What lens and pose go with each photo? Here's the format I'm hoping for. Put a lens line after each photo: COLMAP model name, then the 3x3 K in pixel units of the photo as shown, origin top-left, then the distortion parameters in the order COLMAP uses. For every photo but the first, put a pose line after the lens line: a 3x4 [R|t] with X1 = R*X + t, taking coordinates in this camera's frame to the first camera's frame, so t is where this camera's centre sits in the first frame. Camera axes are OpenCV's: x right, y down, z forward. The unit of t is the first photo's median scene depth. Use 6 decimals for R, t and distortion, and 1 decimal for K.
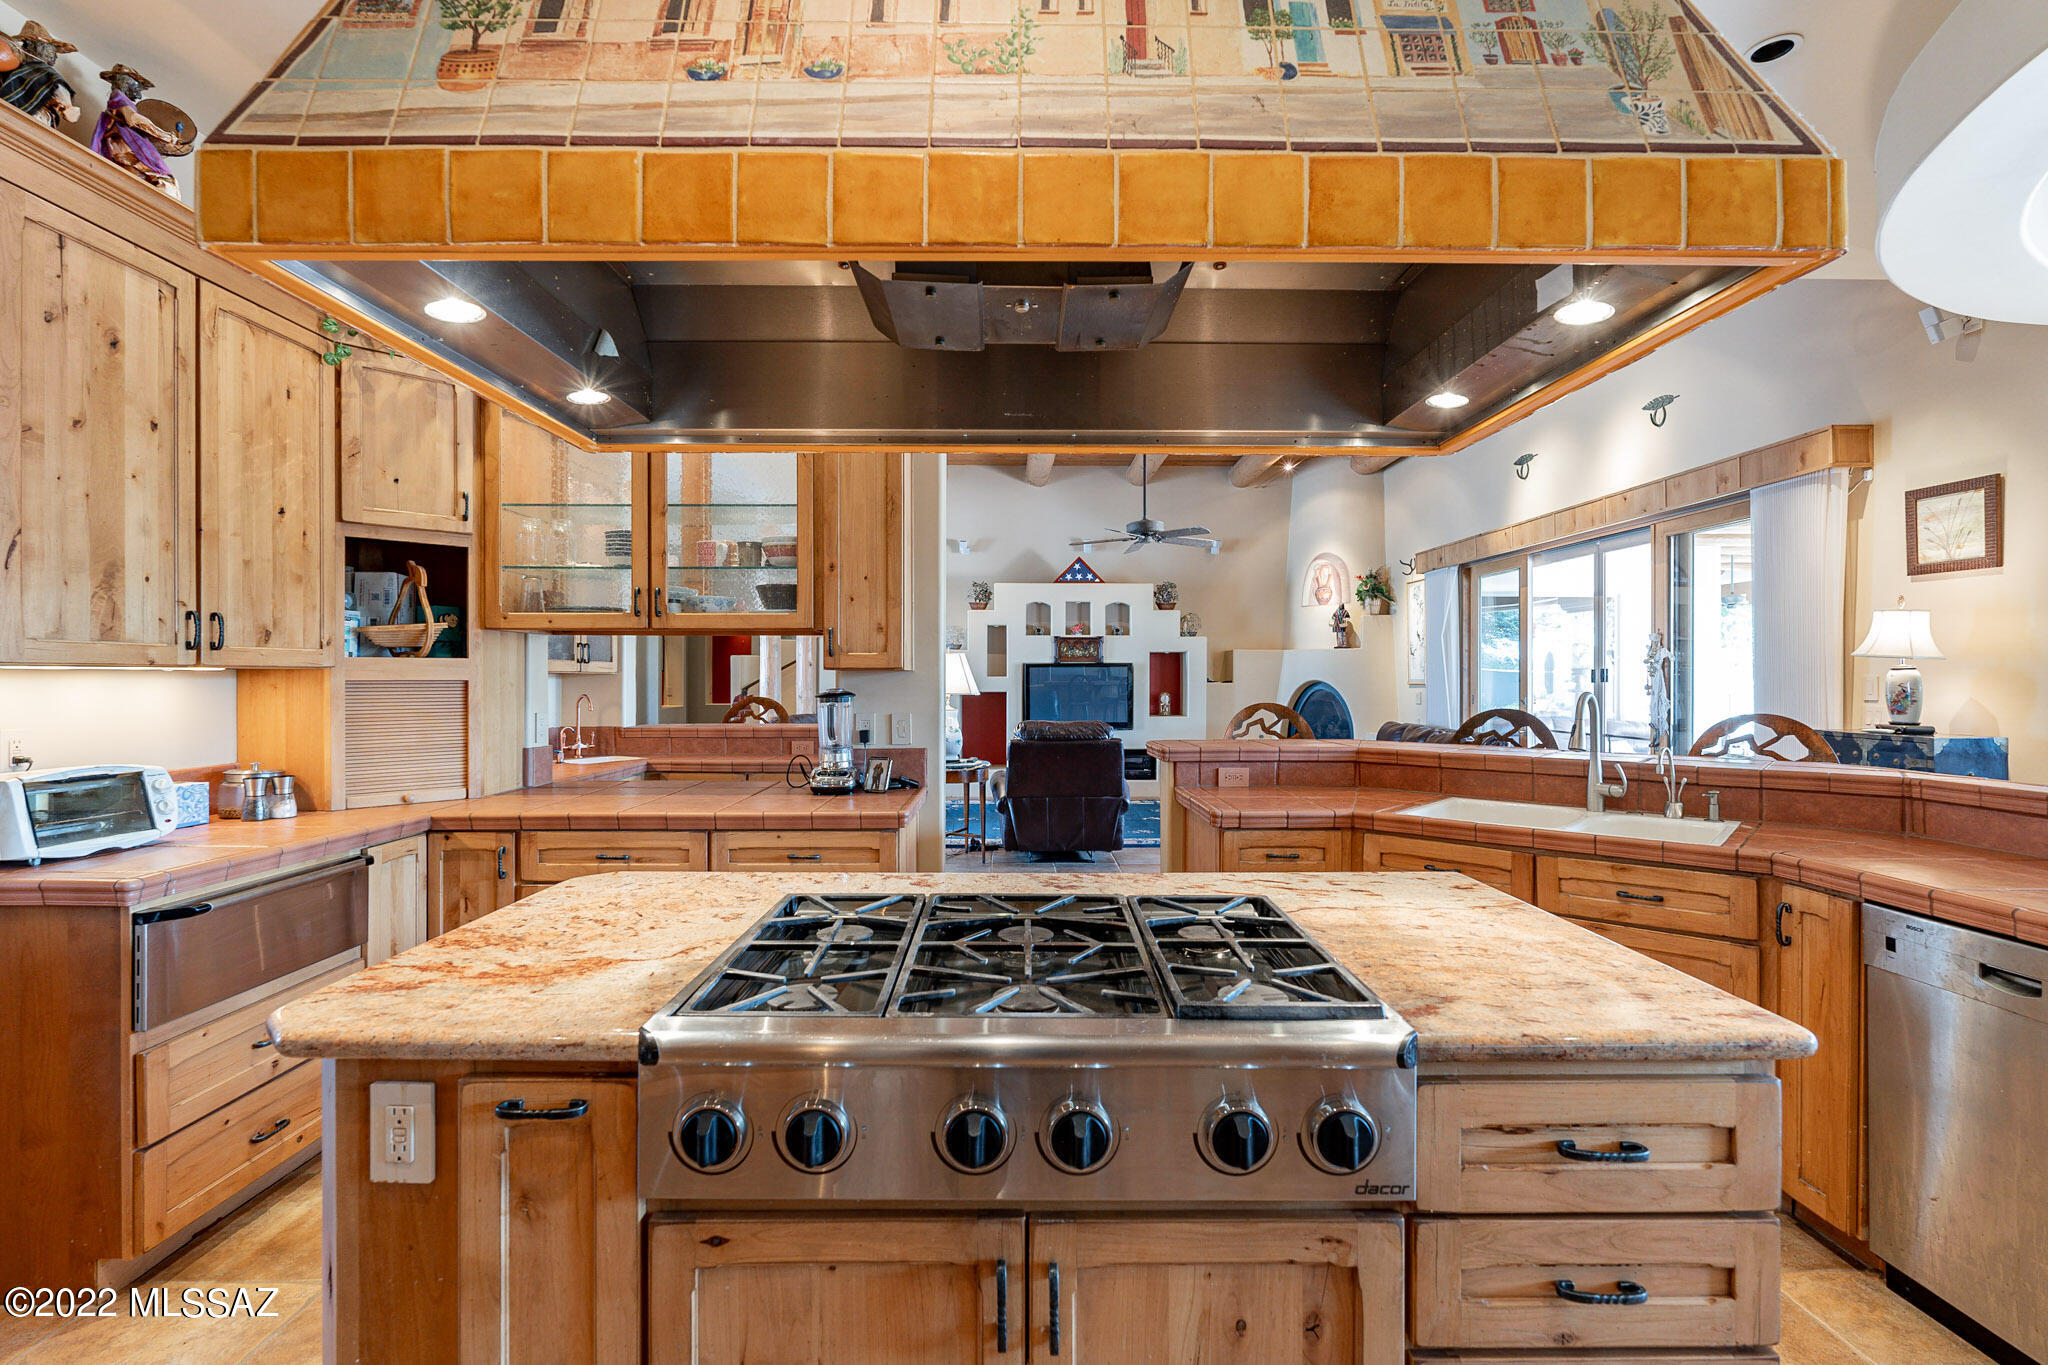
lens RADIAL K [[896.6, 0, 1024.0], [0, 896.6, 682.5], [0, 0, 1]] dist [-0.000964, -0.000075]
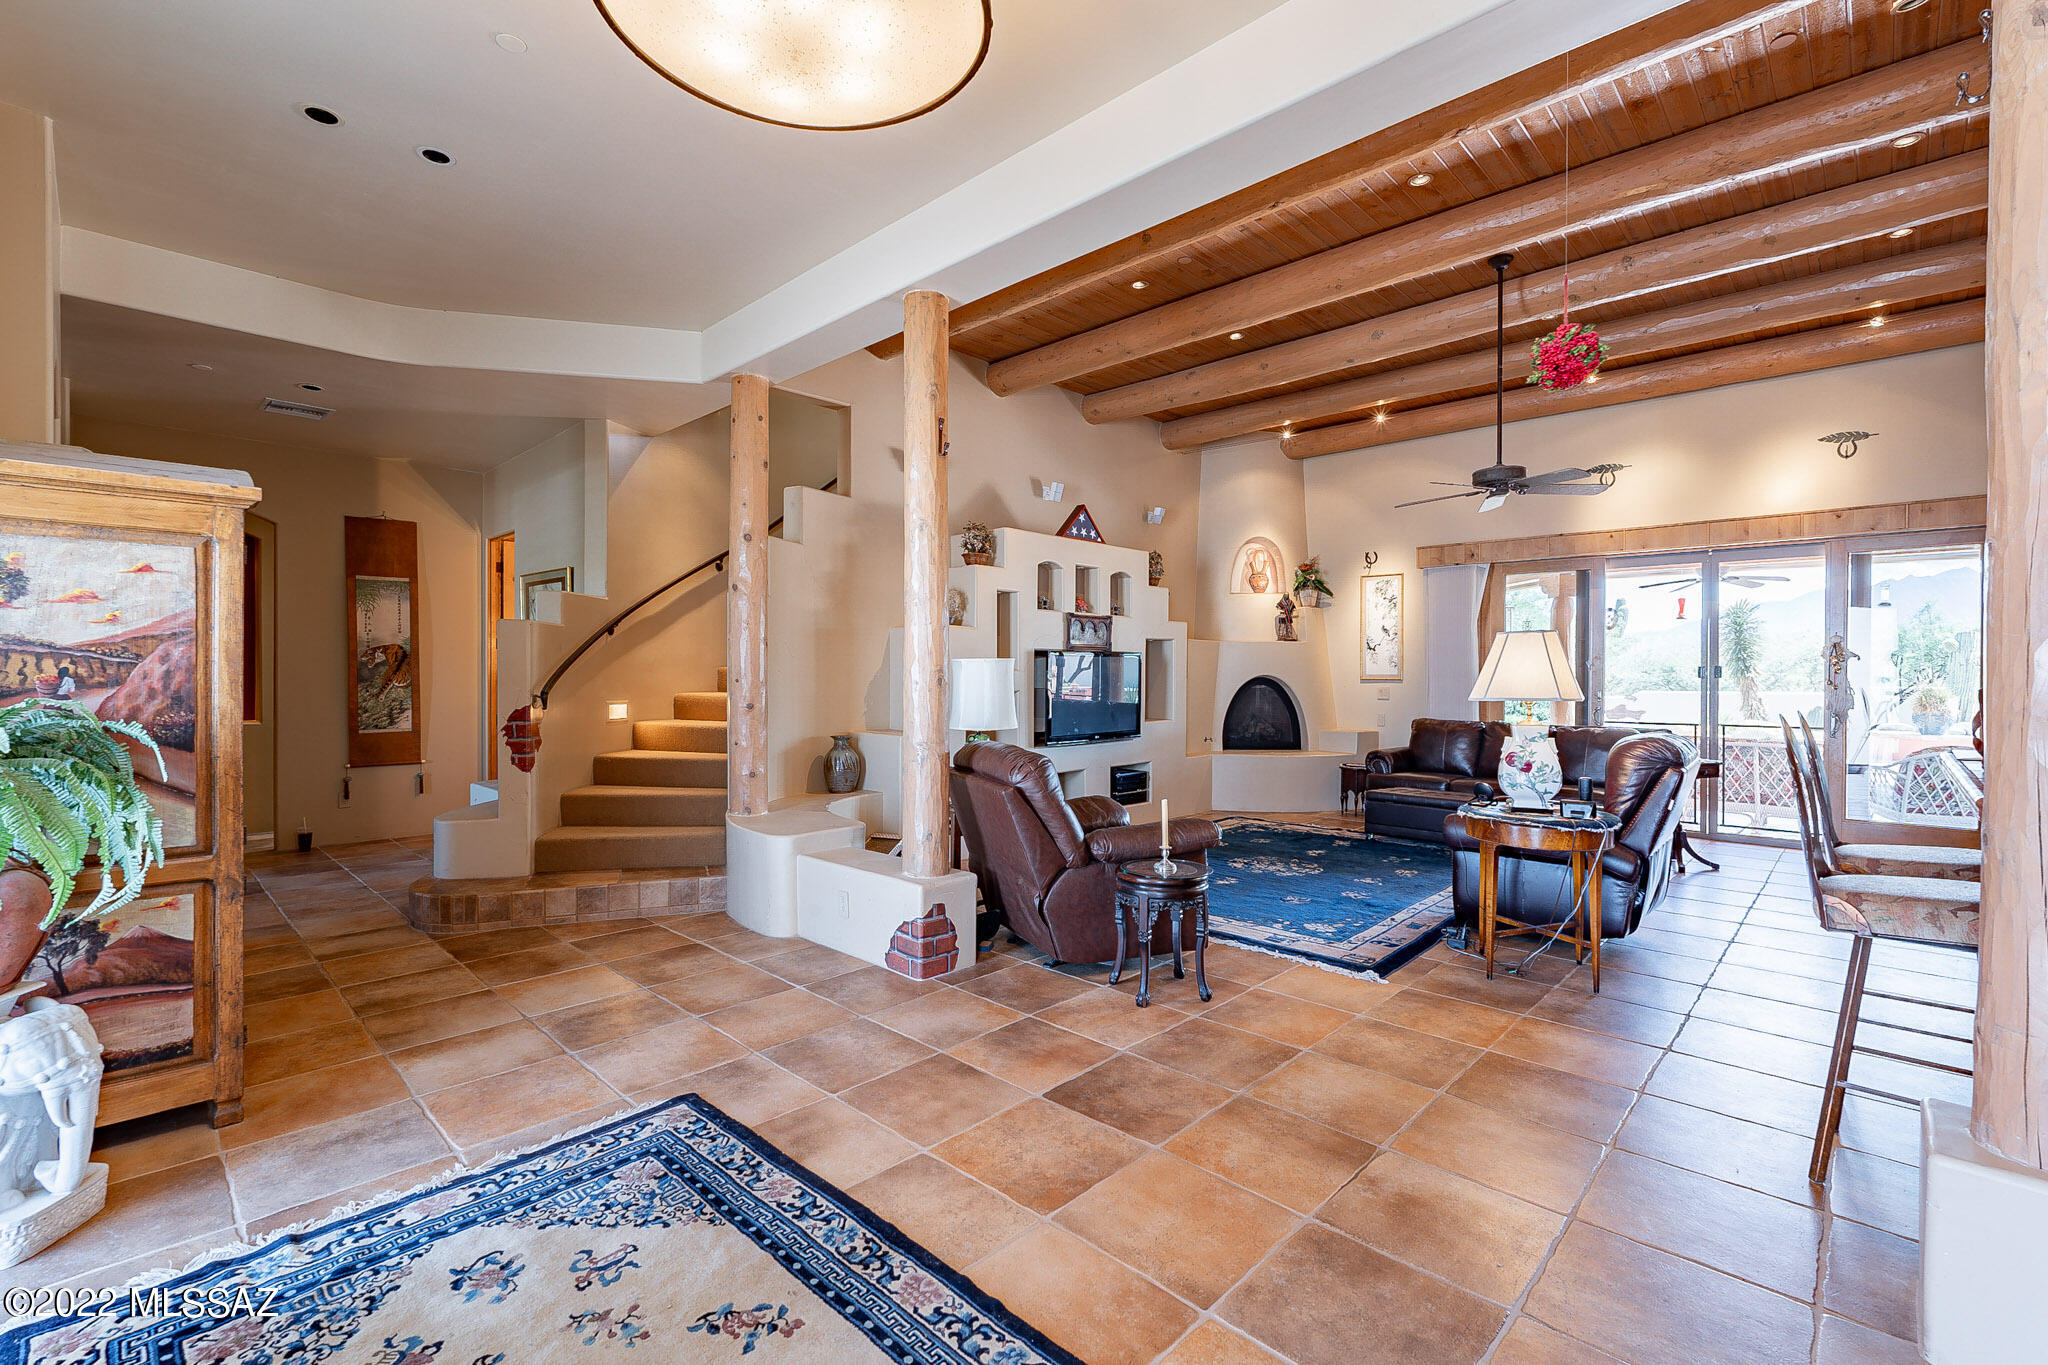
lens RADIAL K [[892.9, 0, 1020.5], [0, 892.9, 682.7], [0, 0, 1]] dist [-0.001875, -0.000415]
pose [[0.701930, -0.004722, 0.712230, -0.485643], [0.001154, 0.999984, 0.005493, -0.000976], [-0.712245, -0.003033, 0.701925, 0.533672]]
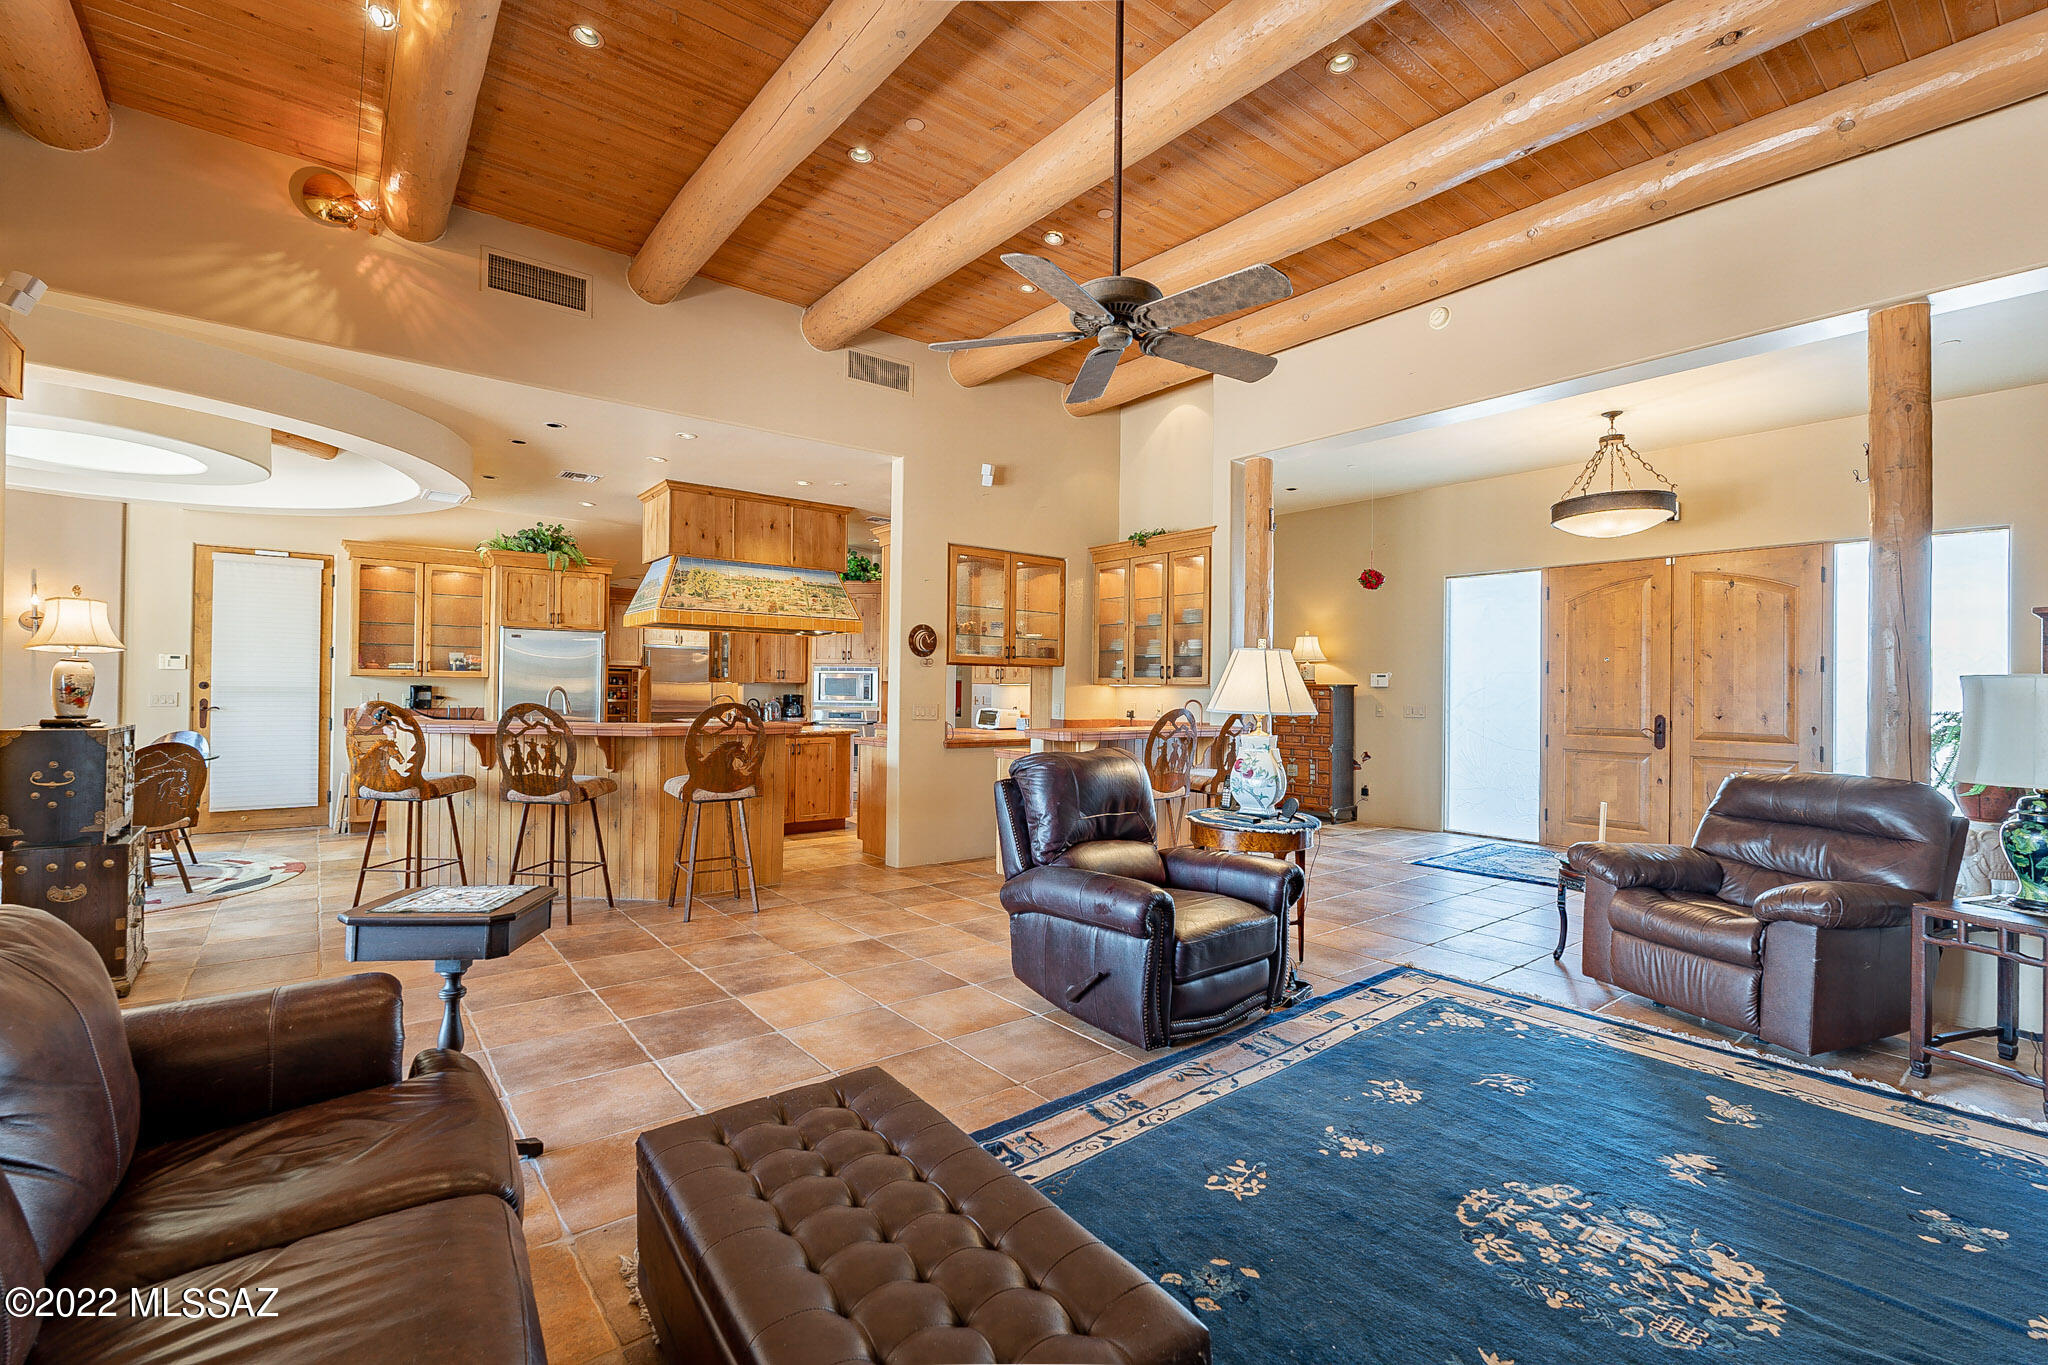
lens RADIAL K [[892.9, 0, 1020.5], [0, 892.9, 682.7], [0, 0, 1]] dist [-0.001875, -0.000415]
pose [[-0.789799, -0.013661, -0.613213, 0.285711], [-0.015567, 0.999876, -0.002225, -0.001961], [0.613168, 0.007789, -0.789914, 0.907208]]
